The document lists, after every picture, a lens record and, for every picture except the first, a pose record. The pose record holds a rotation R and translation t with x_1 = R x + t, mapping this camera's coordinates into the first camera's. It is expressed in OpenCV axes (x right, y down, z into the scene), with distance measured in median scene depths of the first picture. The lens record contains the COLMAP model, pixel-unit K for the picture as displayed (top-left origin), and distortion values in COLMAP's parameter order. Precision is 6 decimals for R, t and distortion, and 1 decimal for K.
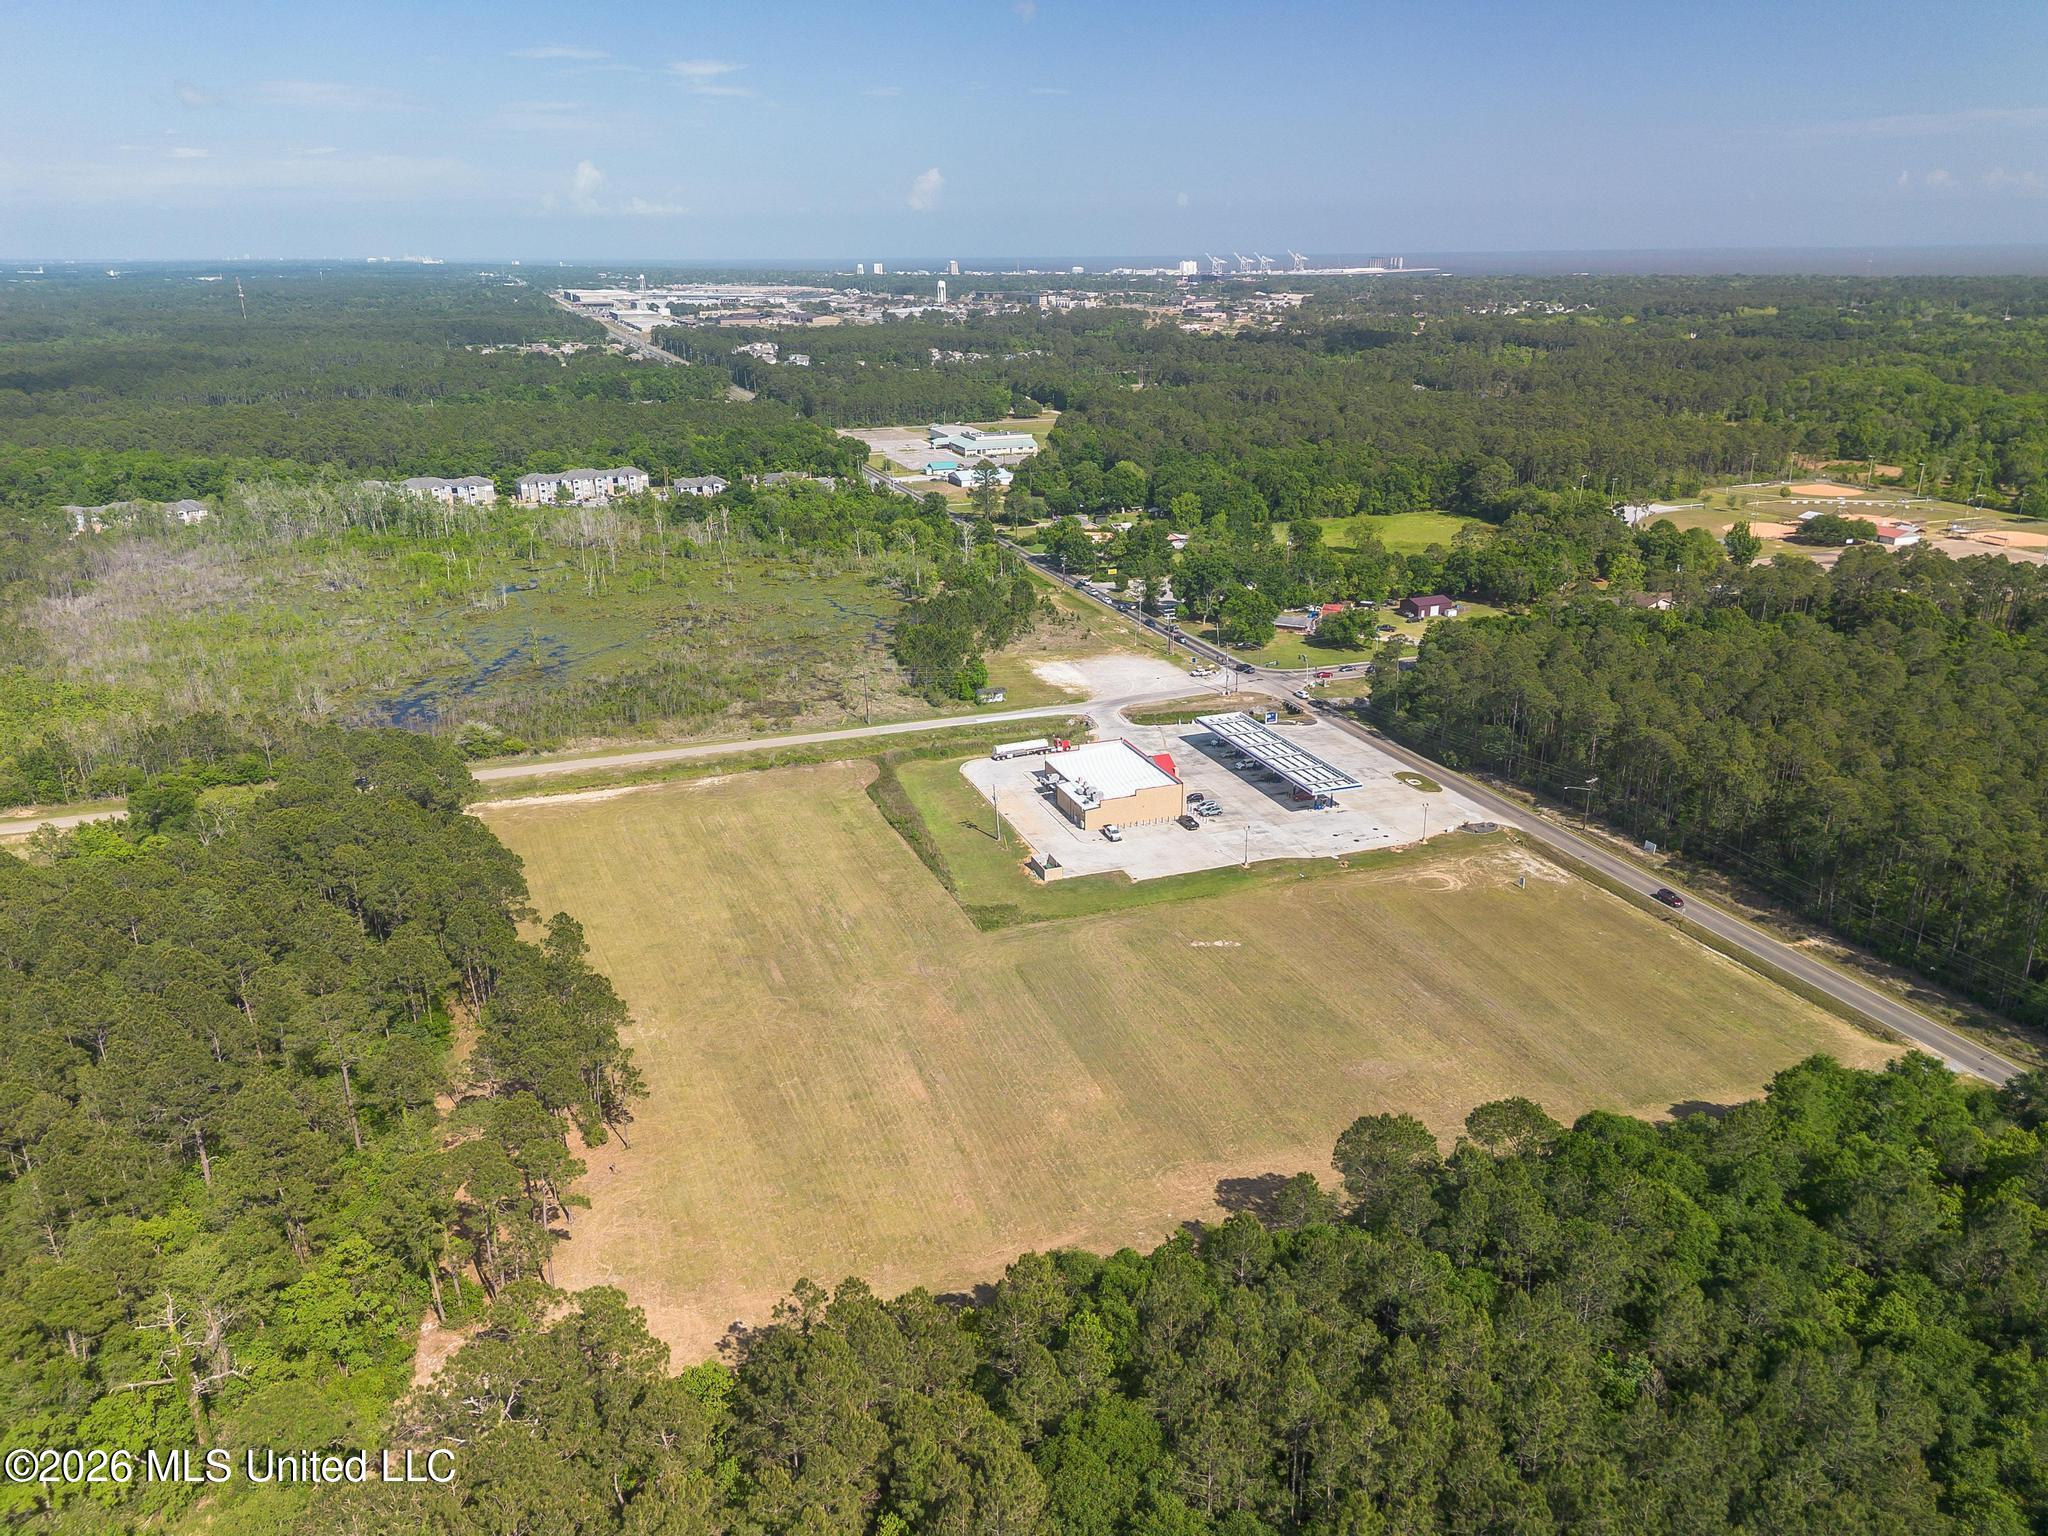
lens RADIAL K [[1431.8, 0, 1024.0], [0, 1431.8, 768.0], [0, 0, 1]] dist [0.075289, -0.084245]
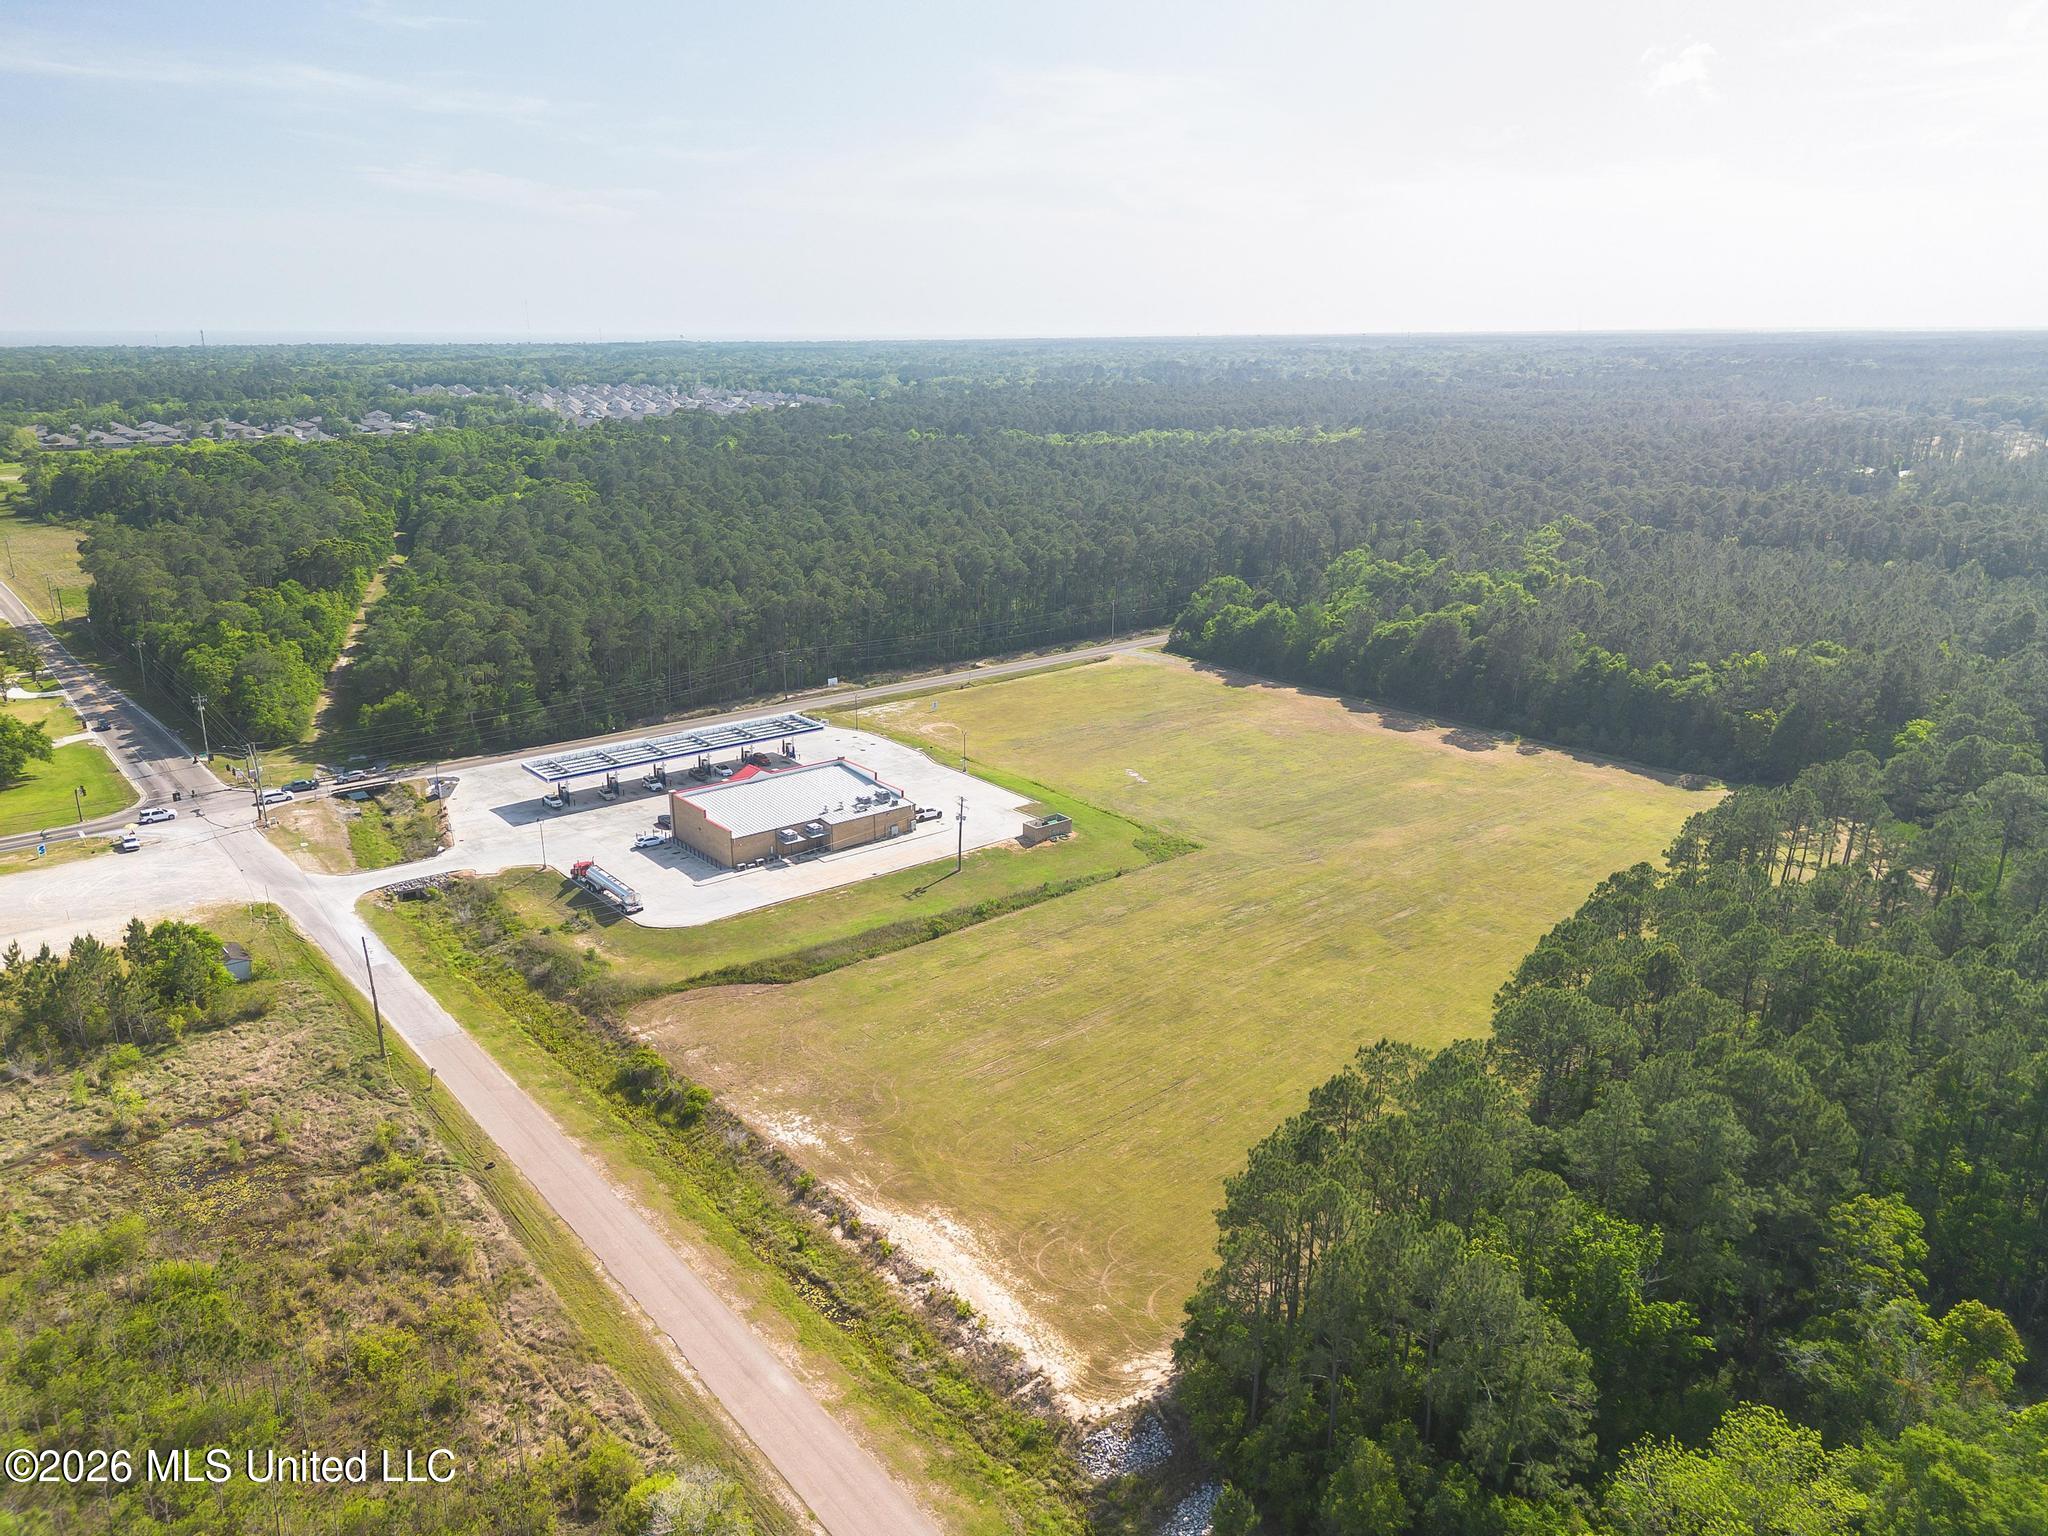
lens RADIAL K [[1455.3, 0, 1055.9], [0, 1455.3, 769.0], [0, 0, 1]] dist [0.054645, -0.090478]
pose [[-0.342627, -0.264171, 0.901566, -0.592546], [0.315821, 0.871414, 0.375359, -0.223021], [-0.884796, 0.413341, -0.215139, 0.910601]]
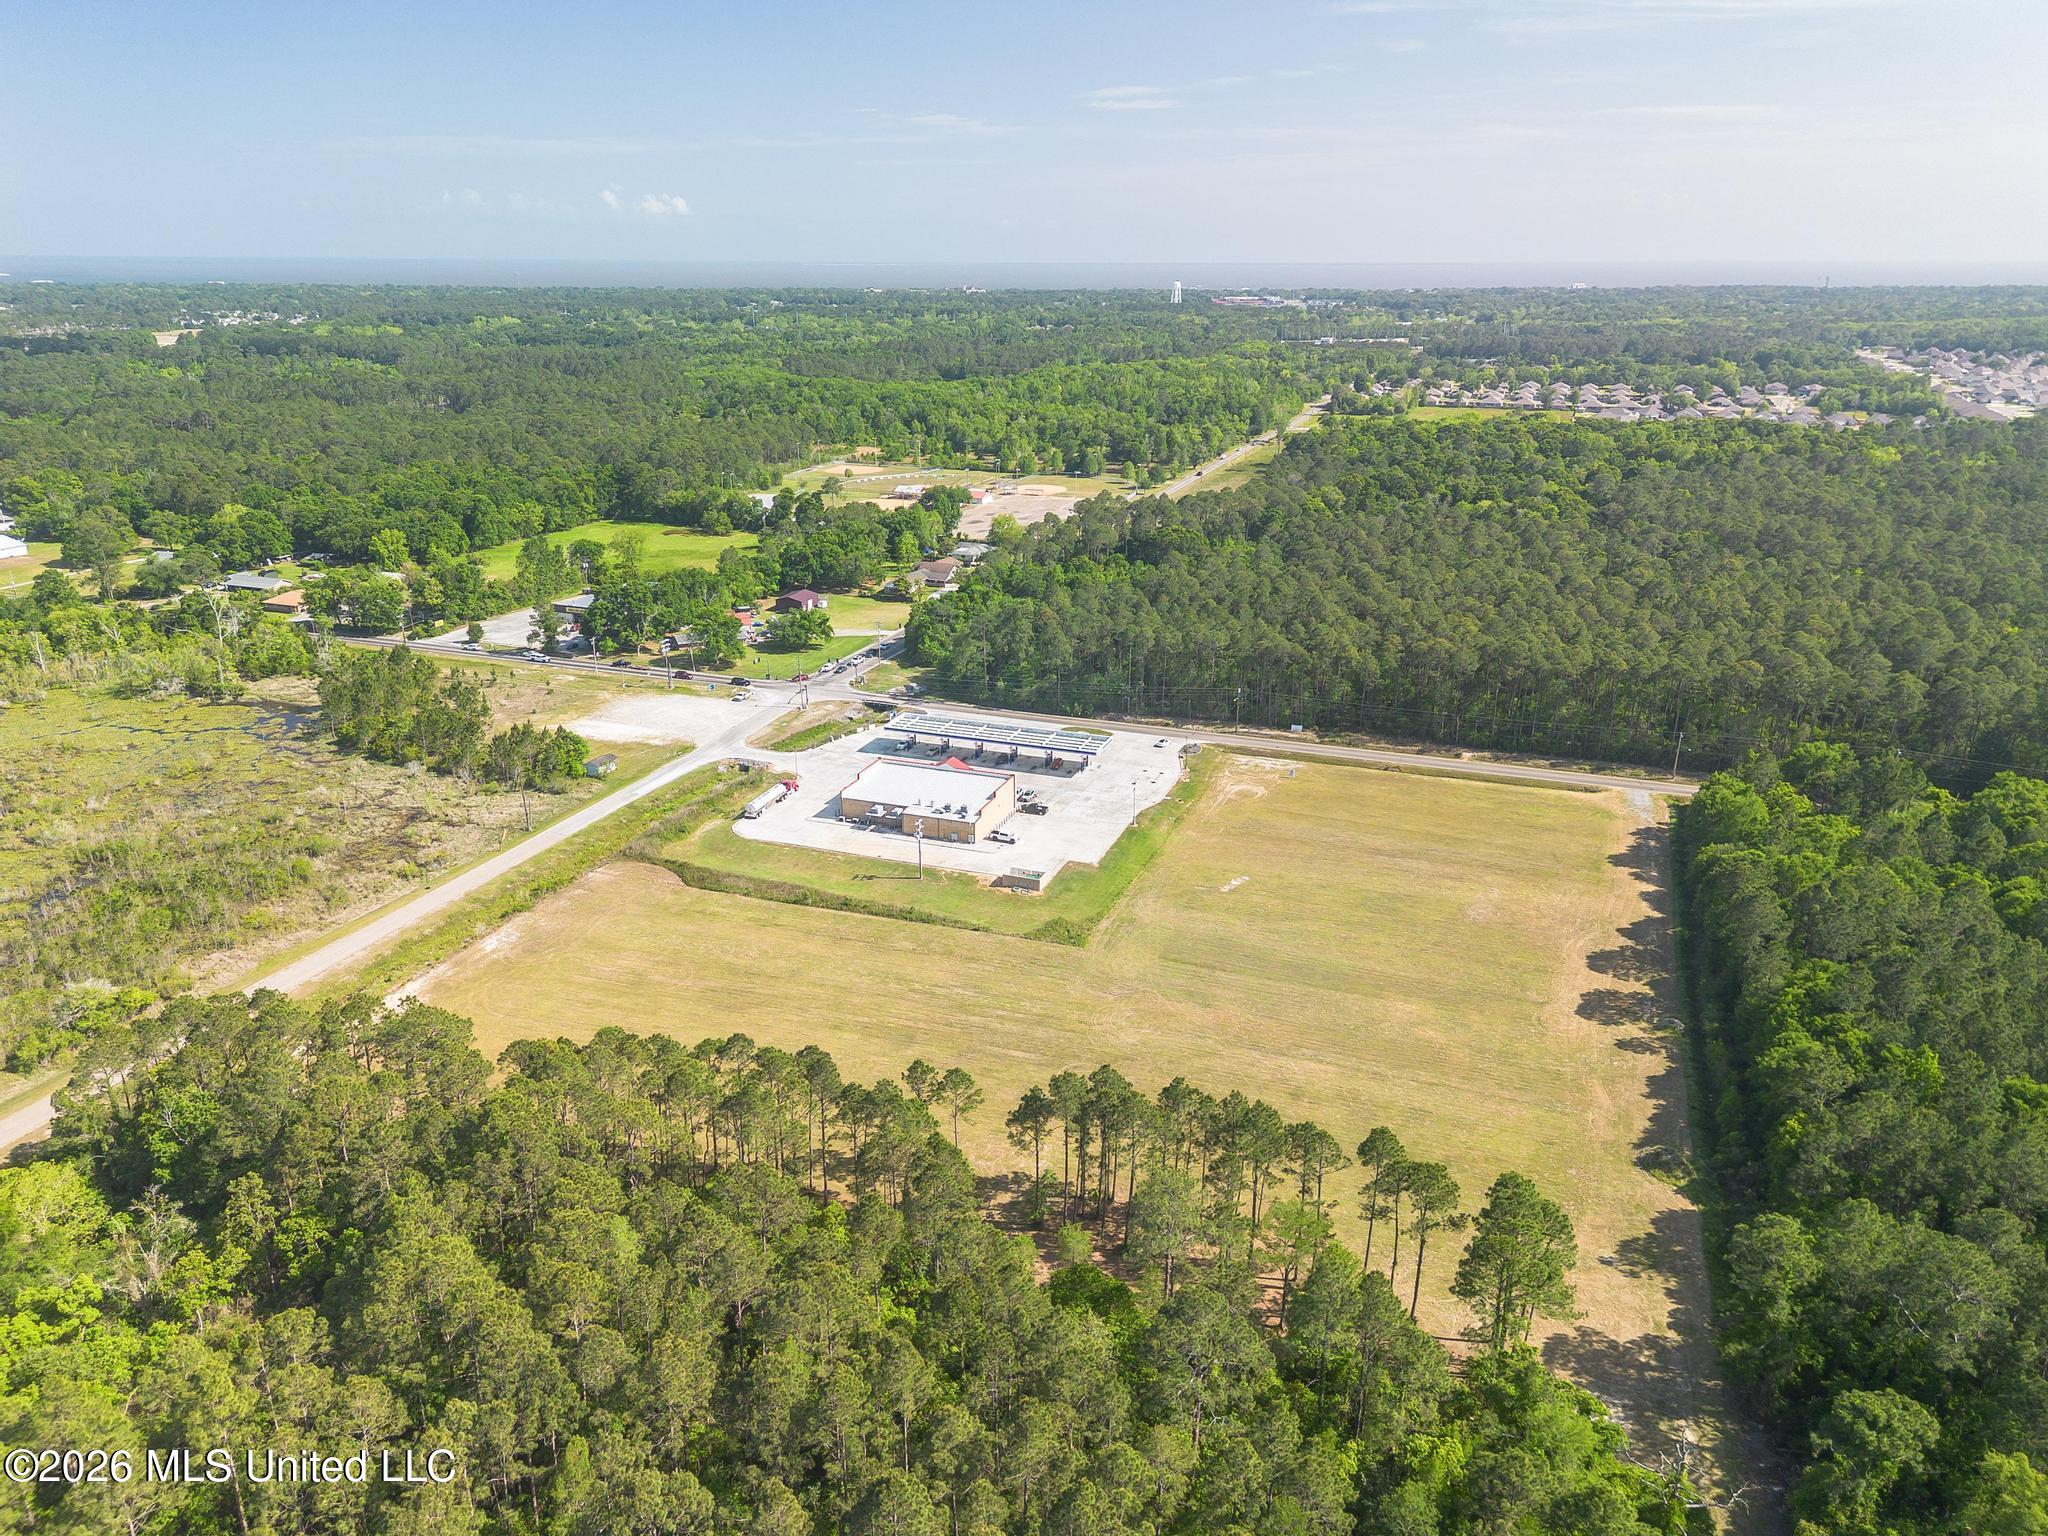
lens RADIAL K [[1438.2, 0, 1024.0], [0, 1438.2, 768.0], [0, 0, 1]] dist [0.075036, -0.086348]
pose [[0.648497, -0.241573, 0.721869, -0.530725], [0.247108, 0.963759, 0.100530, -0.081297], [-0.719993, 0.113186, 0.684689, 0.244064]]
